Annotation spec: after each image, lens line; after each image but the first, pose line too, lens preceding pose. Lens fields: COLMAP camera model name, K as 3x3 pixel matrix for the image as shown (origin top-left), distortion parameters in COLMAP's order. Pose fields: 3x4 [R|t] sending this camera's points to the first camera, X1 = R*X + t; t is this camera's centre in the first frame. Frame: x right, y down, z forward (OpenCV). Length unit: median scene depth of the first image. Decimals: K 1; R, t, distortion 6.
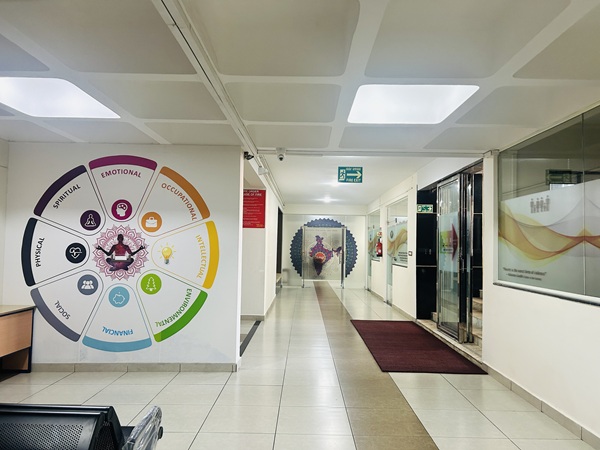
lens RADIAL K [[458.9, 0, 298.1], [0, 458.9, 223.3], [0, 0, 1]] dist [0.013985, -0.004634]
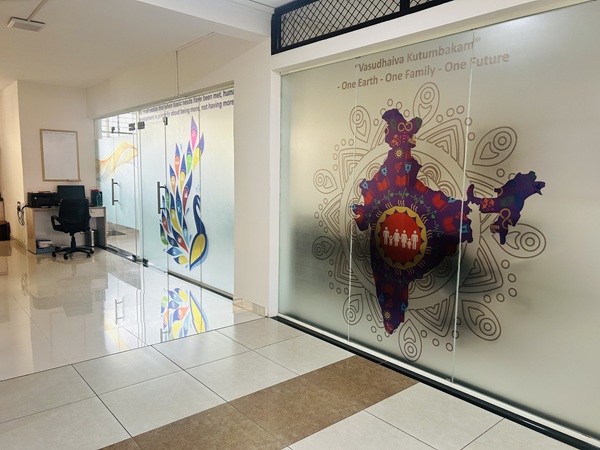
lens RADIAL K [[458.9, 0, 301.4], [0, 458.9, 224.6], [0, 0, 1]] dist [0.013985, -0.004634]
pose [[0.666707, 0.080850, -0.740922, 0.151263], [0.029183, 0.990505, 0.134345, 0.048250], [0.744748, -0.111191, 0.658017, 0.940197]]
